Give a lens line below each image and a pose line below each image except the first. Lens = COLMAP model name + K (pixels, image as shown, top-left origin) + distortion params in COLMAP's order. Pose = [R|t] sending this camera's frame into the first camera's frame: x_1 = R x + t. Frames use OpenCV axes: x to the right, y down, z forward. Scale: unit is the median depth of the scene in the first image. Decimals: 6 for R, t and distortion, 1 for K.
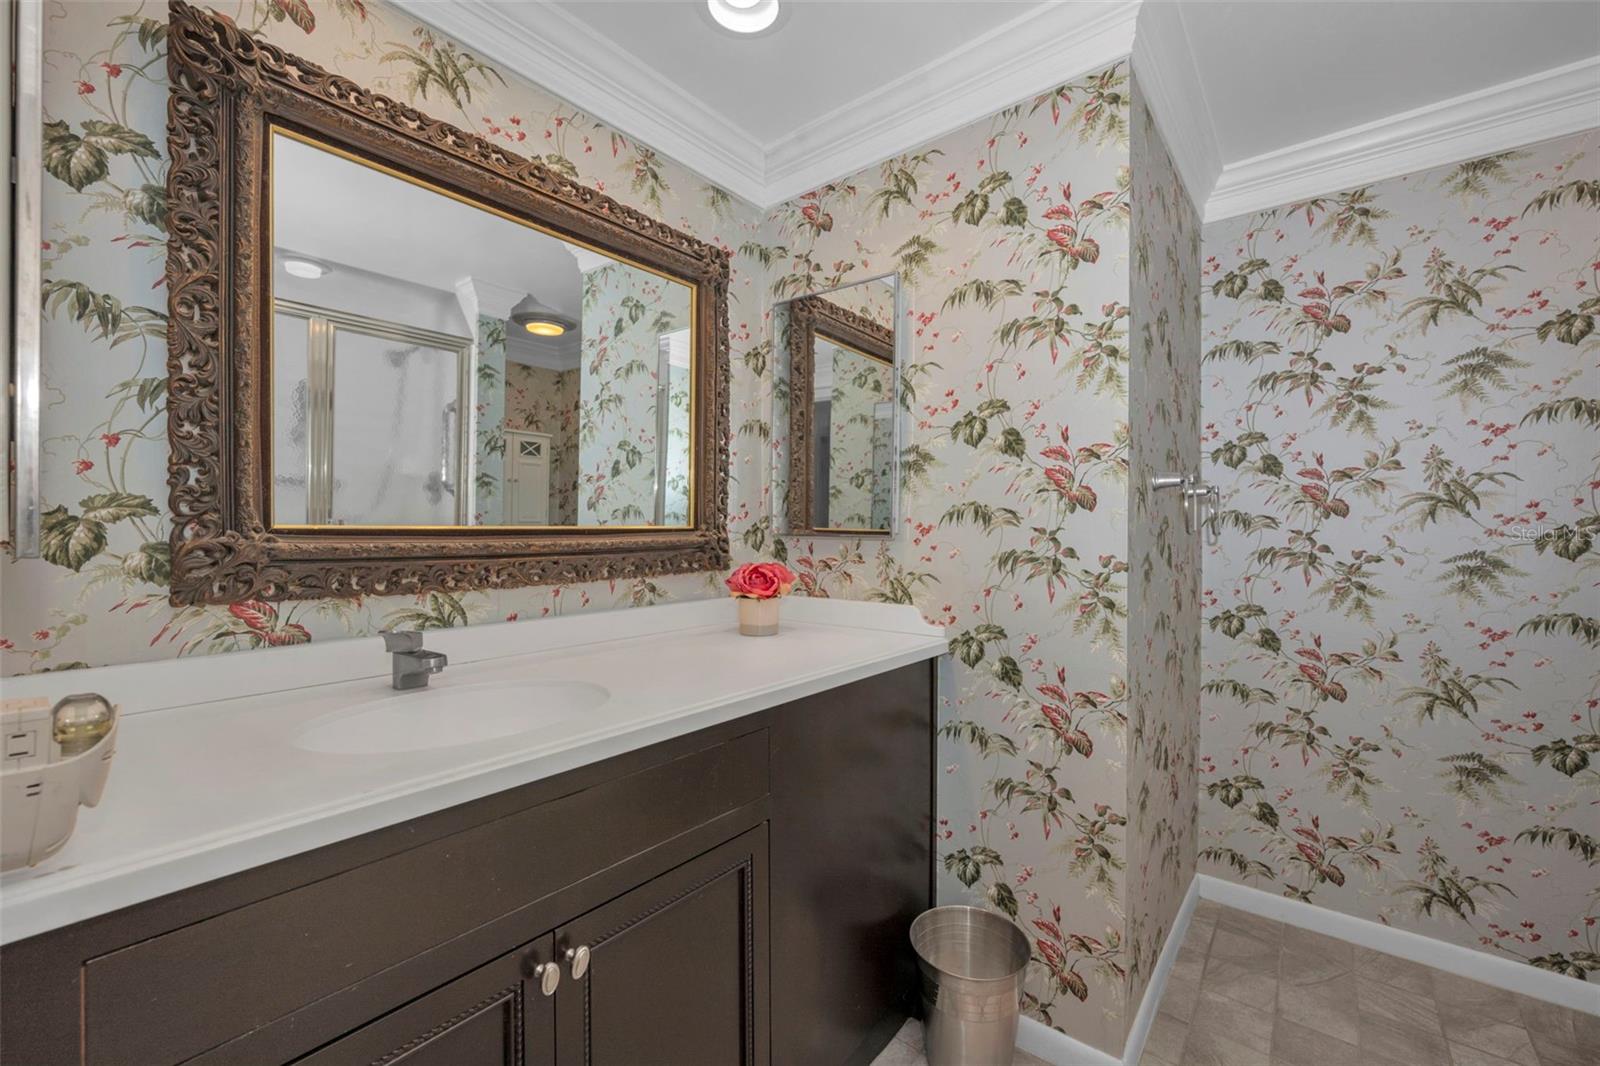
lens RADIAL K [[645.2, 0, 801.6], [0, 645.2, 531.8], [0, 0, 1]] dist [-0.010400, 0.000052]
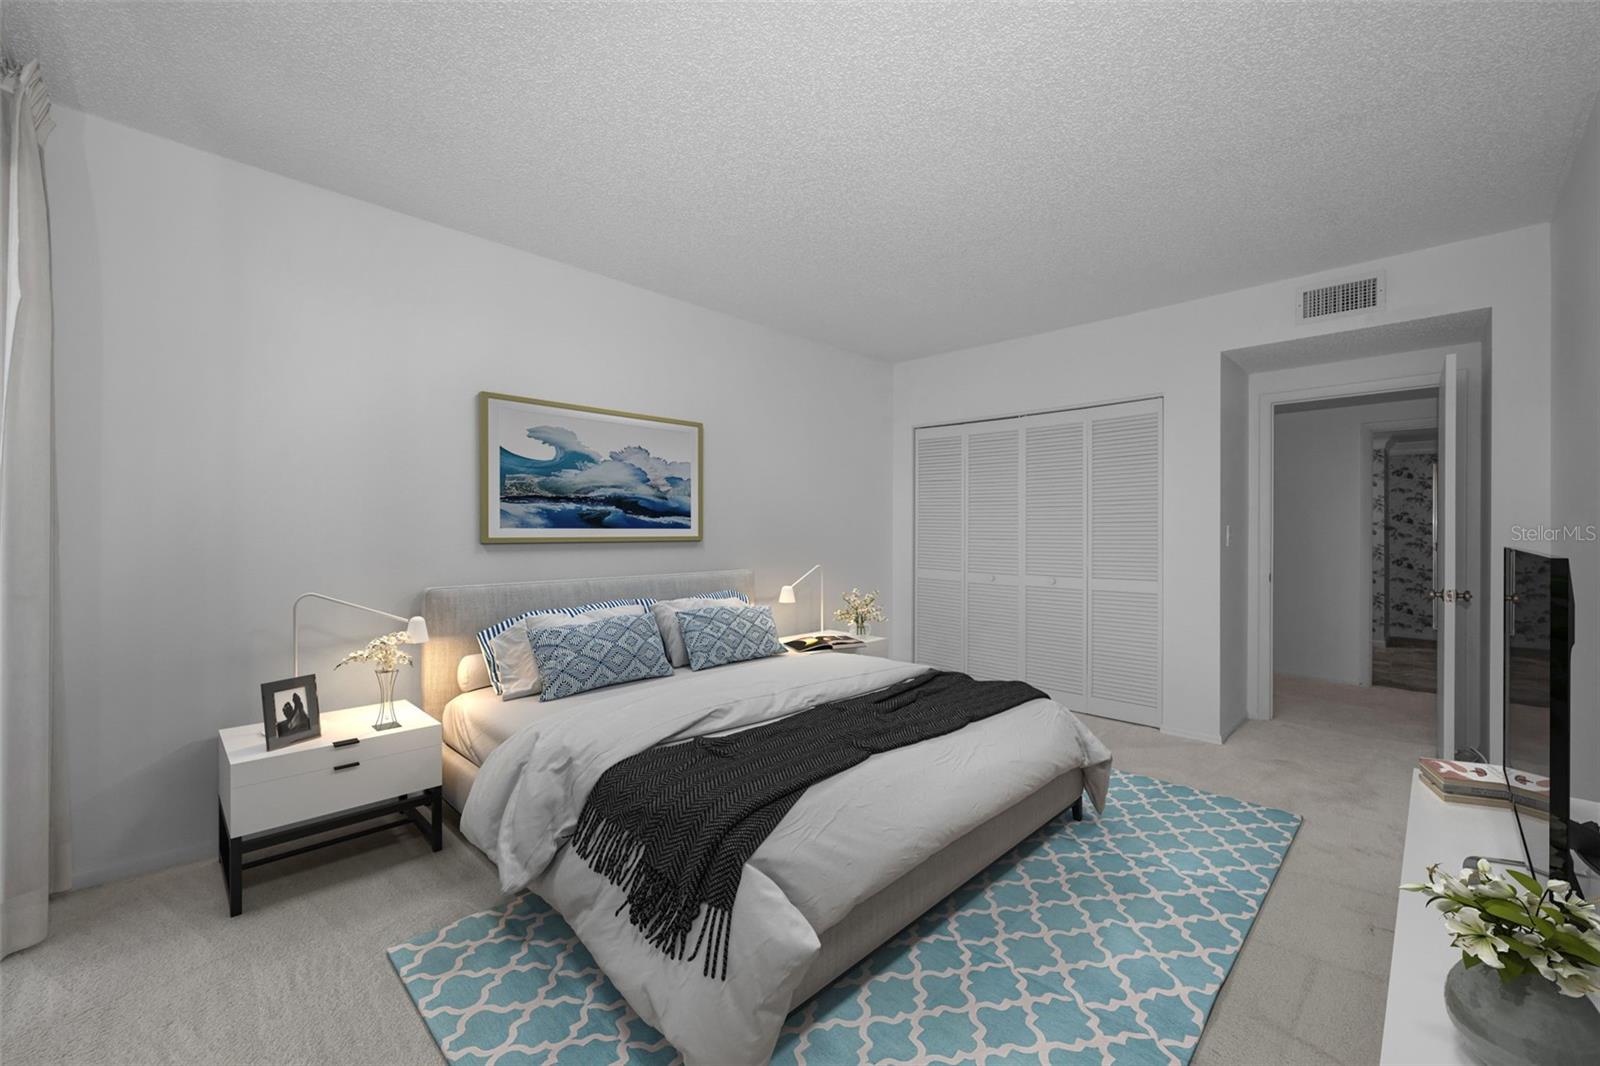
lens RADIAL K [[645.2, 0, 798.1], [0, 645.2, 532.4], [0, 0, 1]] dist [-0.010400, 0.000052]
pose [[0.995419, -0.004678, -0.095499, -2.545372], [0.004071, 0.999970, -0.006558, -0.024941], [0.095527, 0.006139, 0.995408, -3.154599]]
